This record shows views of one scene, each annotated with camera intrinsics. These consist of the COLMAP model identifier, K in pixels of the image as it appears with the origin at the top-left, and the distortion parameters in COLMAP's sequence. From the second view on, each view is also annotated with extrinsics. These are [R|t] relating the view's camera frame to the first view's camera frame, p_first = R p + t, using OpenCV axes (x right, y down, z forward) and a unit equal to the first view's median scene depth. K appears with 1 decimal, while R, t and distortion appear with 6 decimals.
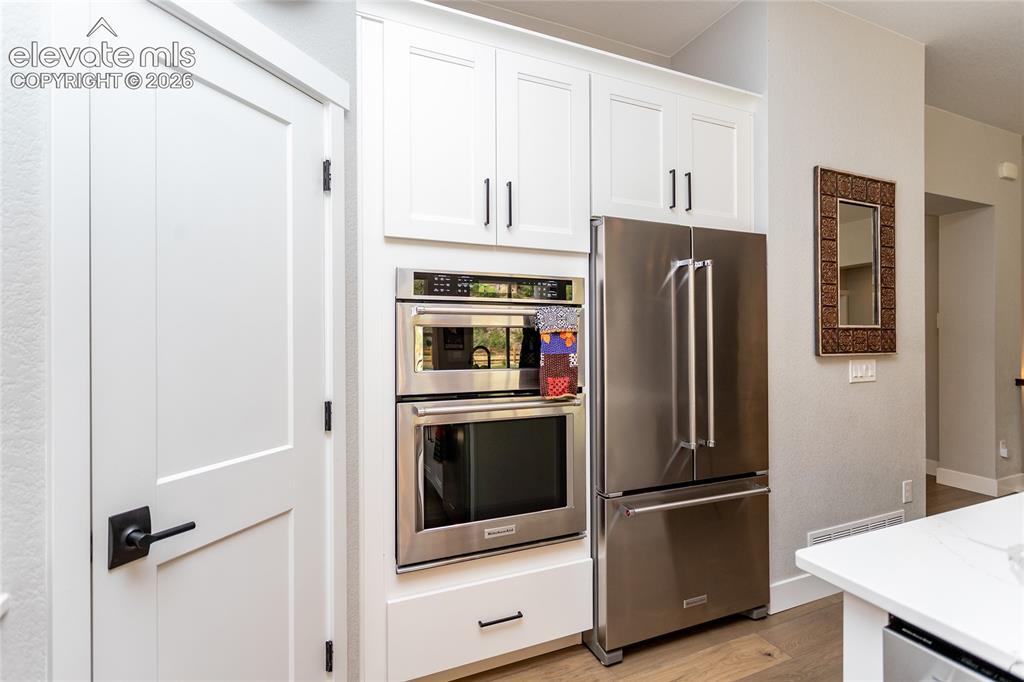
lens RADIAL K [[491.5, 0, 534.6], [0, 491.5, 340.8], [0, 0, 1]] dist [0.001948, 0.003335]
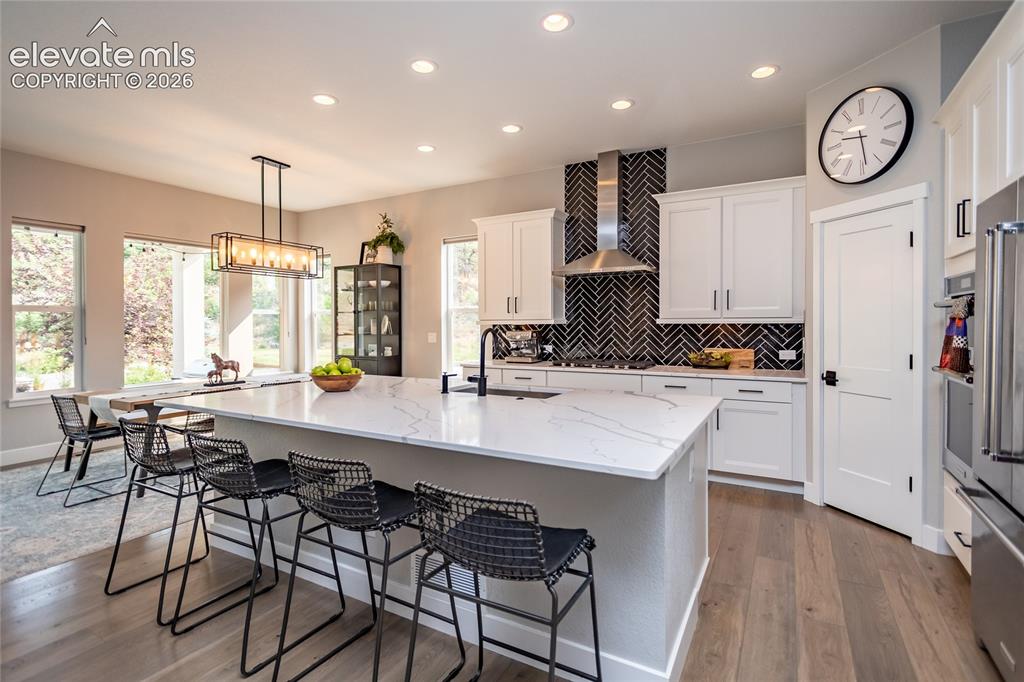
lens RADIAL K [[491.5, 0, 523.3], [0, 491.5, 337.9], [0, 0, 1]] dist [0.001948, 0.003335]
pose [[-0.800897, 0.021962, -0.598399, 1.637453], [-0.002681, 0.999186, 0.040259, -0.011628], [0.598796, 0.033847, -0.800186, 1.347330]]
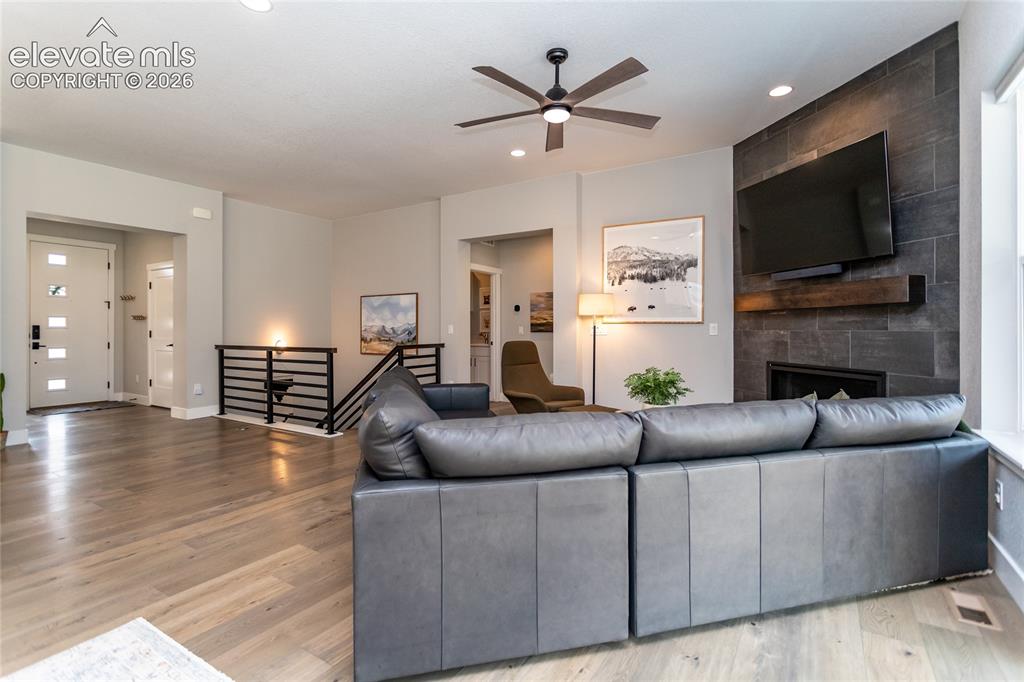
lens RADIAL K [[491.5, 0, 516.1], [0, 491.5, 335.8], [0, 0, 1]] dist [0.001948, 0.003335]
pose [[0.831032, -0.005854, 0.556194, 2.159467], [0.006098, 0.999980, 0.001413, 0.121568], [-0.556192, 0.002217, 0.831051, -2.034060]]
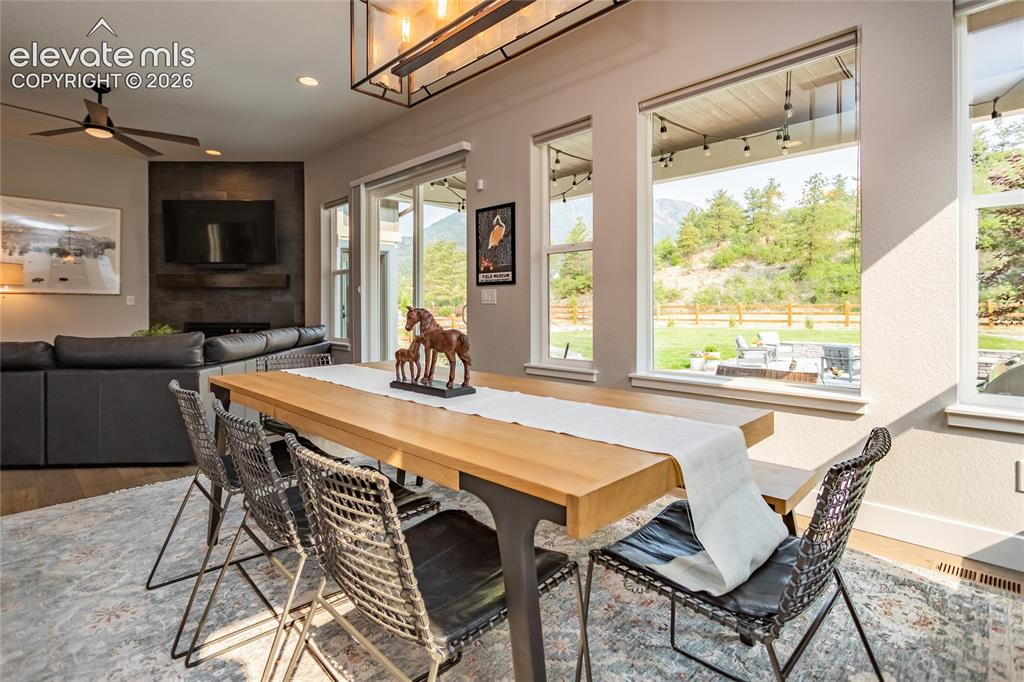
lens RADIAL K [[491.5, 0, 510.0], [0, 491.5, 304.3], [0, 0, 1]] dist [0.001948, 0.003335]
pose [[-0.359151, 0.008366, 0.933242, 0.279434], [0.013844, 0.999898, -0.003636, 0.176765], [-0.933177, 0.011613, -0.359230, -1.575952]]
